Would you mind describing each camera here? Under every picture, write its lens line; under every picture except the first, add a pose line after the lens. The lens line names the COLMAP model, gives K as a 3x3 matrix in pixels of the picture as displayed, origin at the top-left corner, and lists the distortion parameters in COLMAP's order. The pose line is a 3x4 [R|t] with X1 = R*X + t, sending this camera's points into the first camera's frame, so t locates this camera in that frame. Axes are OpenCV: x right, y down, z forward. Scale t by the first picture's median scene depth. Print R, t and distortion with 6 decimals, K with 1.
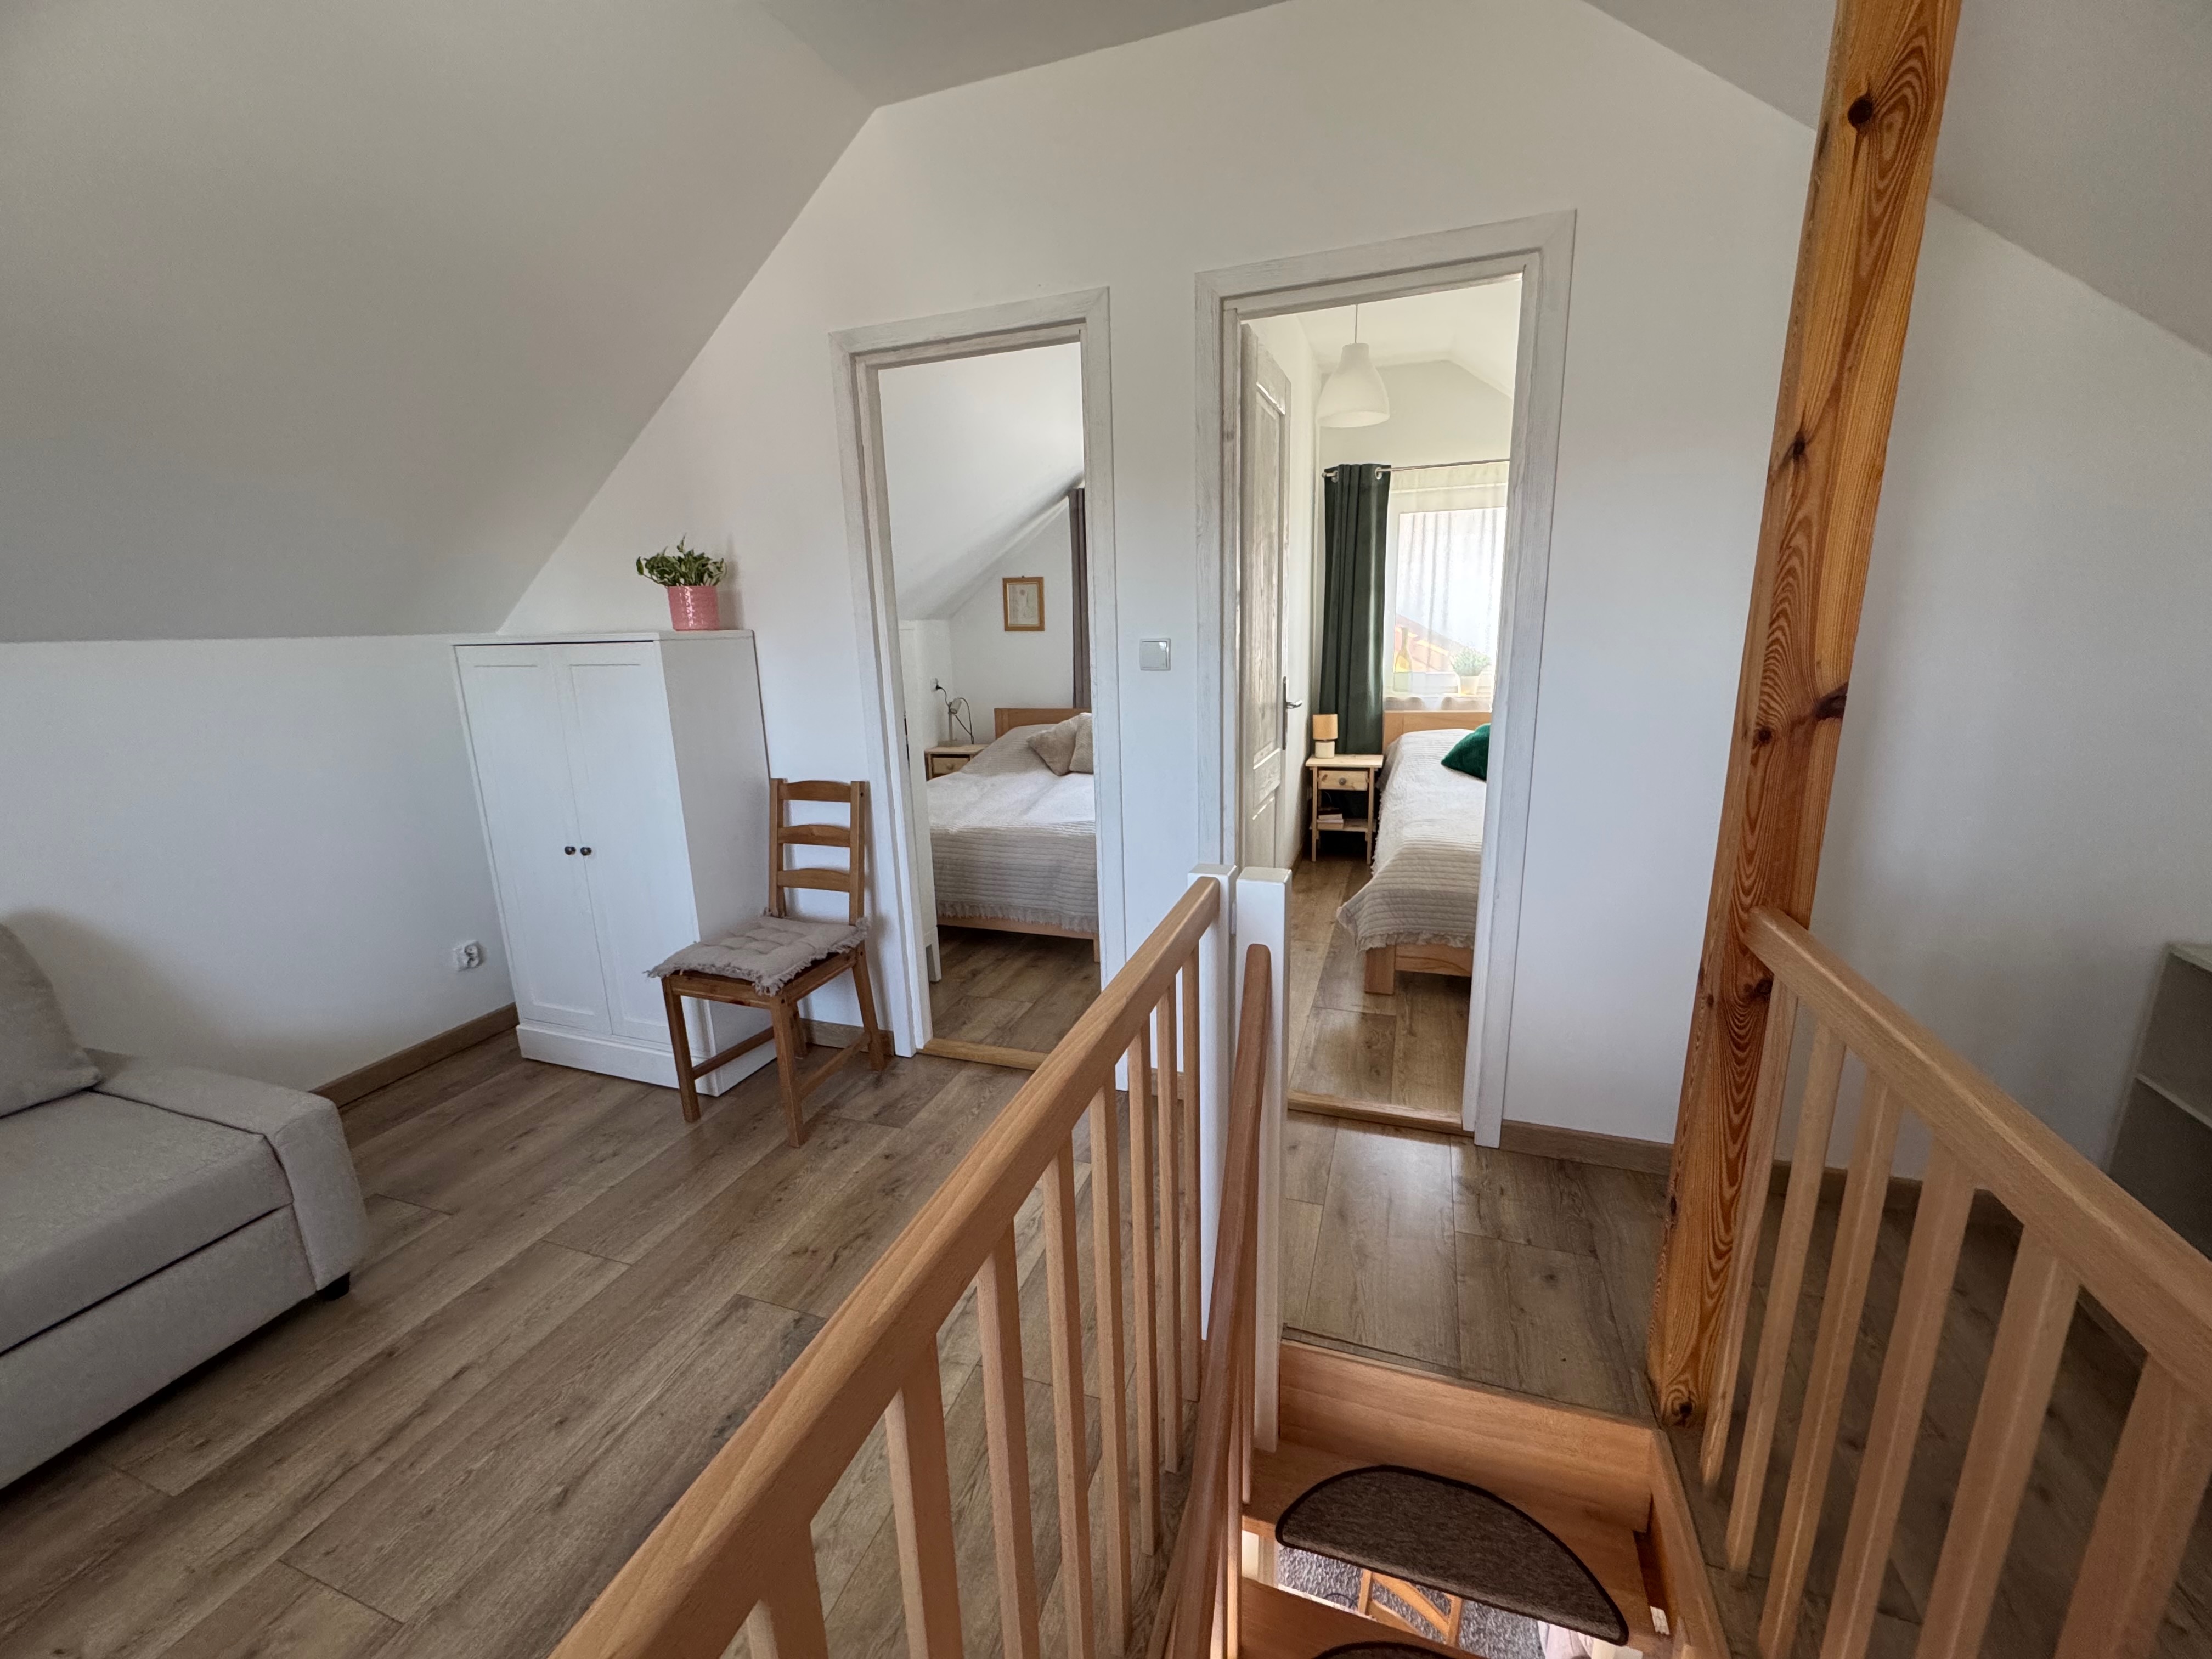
lens RADIAL K [[881.7, 0, 1096.2], [0, 881.7, 837.4], [0, 0, 1]] dist [-0.003129, 0.000160]
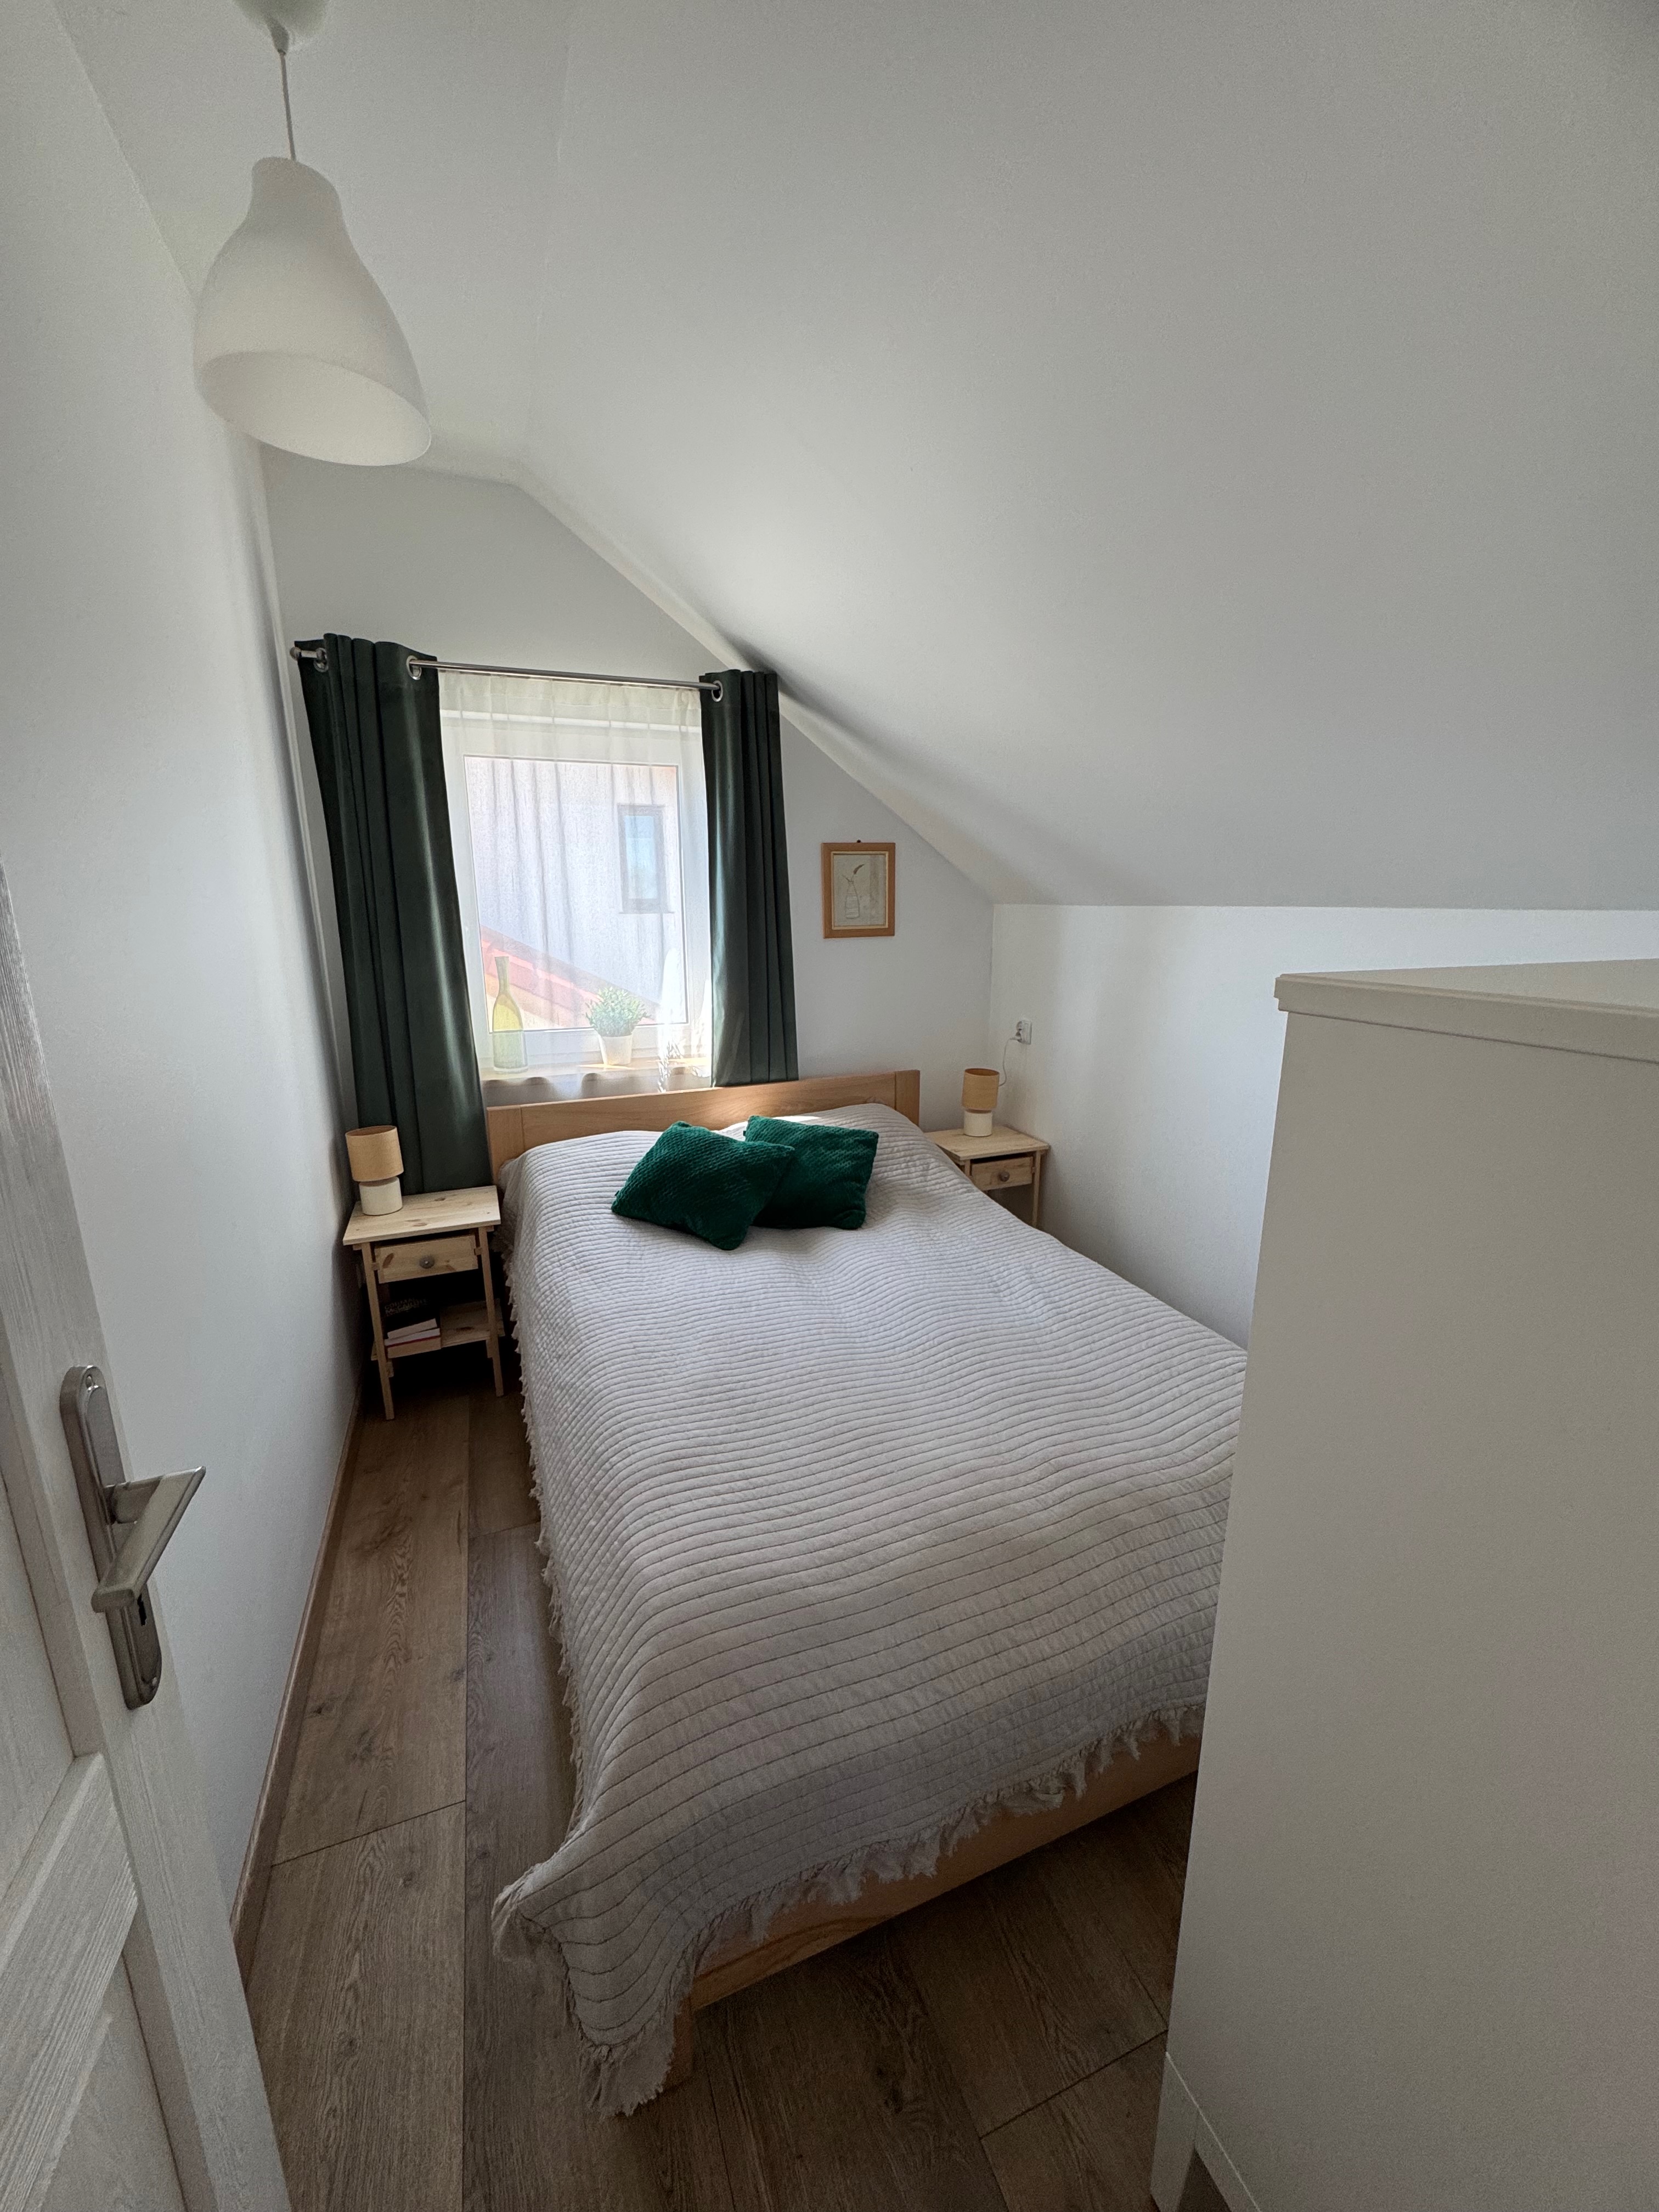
lens RADIAL K [[881.7, 0, 836.3], [0, 881.7, 1096.2], [0, 0, 1]] dist [-0.003129, 0.000160]
pose [[0.748957, -0.115578, 0.652460, 0.132796], [0.139303, 0.990129, 0.015488, -0.131724], [-0.647810, 0.079290, 0.757664, 0.443768]]
